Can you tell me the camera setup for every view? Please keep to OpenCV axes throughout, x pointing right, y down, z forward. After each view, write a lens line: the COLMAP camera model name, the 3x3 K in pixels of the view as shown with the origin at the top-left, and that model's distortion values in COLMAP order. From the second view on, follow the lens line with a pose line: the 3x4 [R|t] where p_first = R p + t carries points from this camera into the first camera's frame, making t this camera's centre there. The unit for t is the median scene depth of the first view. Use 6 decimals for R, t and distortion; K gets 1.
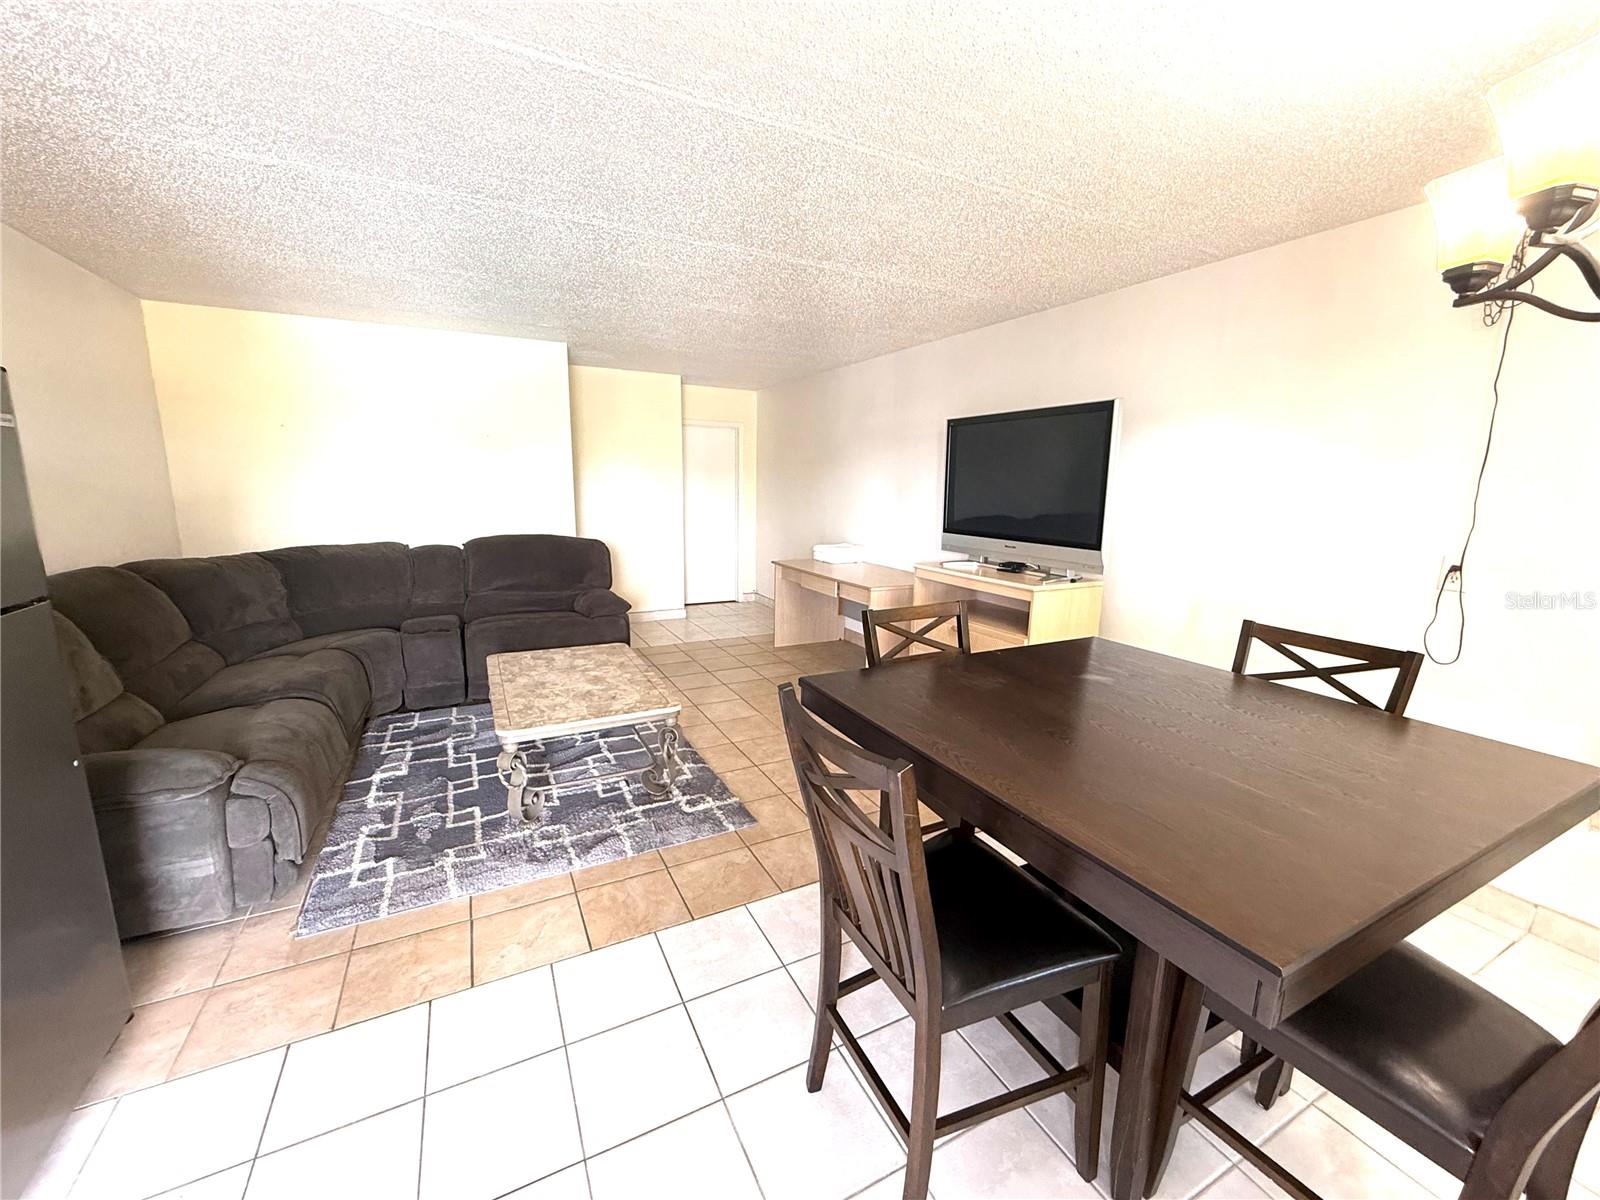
lens RADIAL K [[638.6, 0, 797.0], [0, 638.6, 602.4], [0, 0, 1]] dist [0.000196, 0.000312]
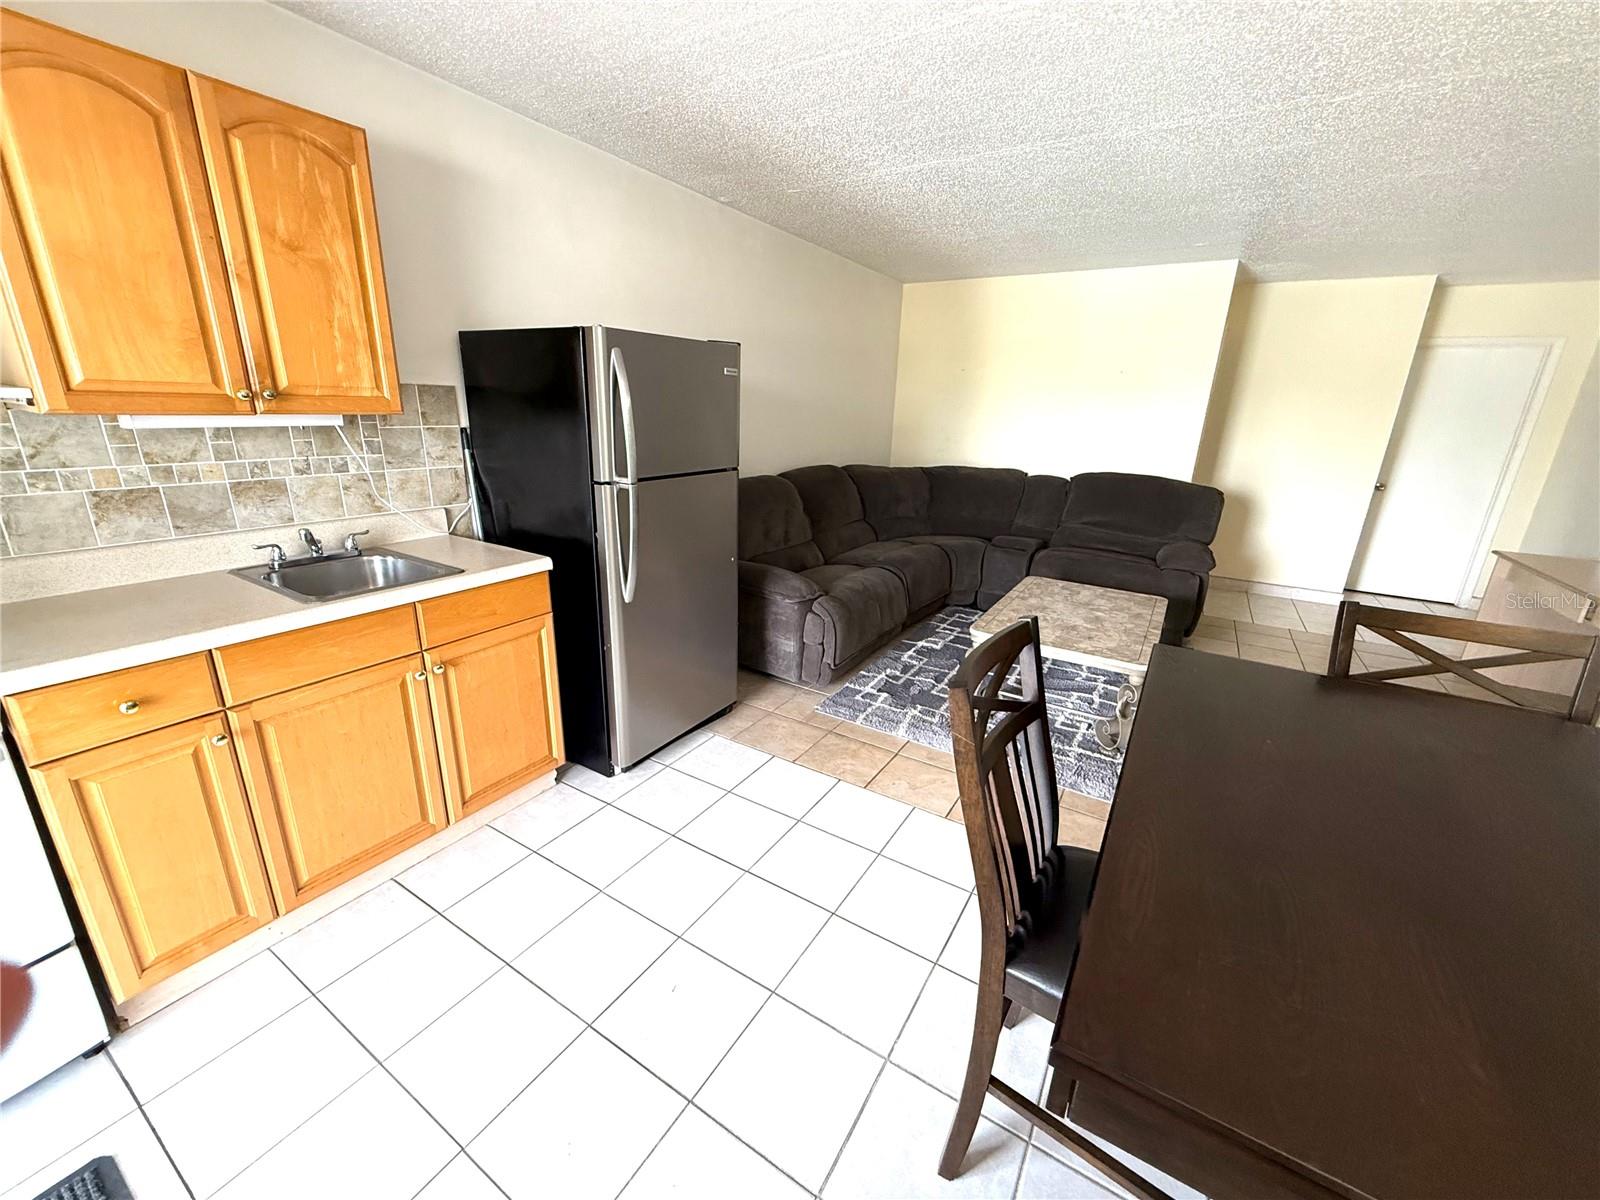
lens RADIAL K [[638.6, 0, 797.0], [0, 638.6, 602.4], [0, 0, 1]] dist [0.000196, 0.000312]
pose [[0.515178, 0.255954, -0.817973, 0.289808], [-0.184461, 0.965114, 0.185818, -0.004818], [0.836998, 0.055155, 0.544419, 0.076716]]
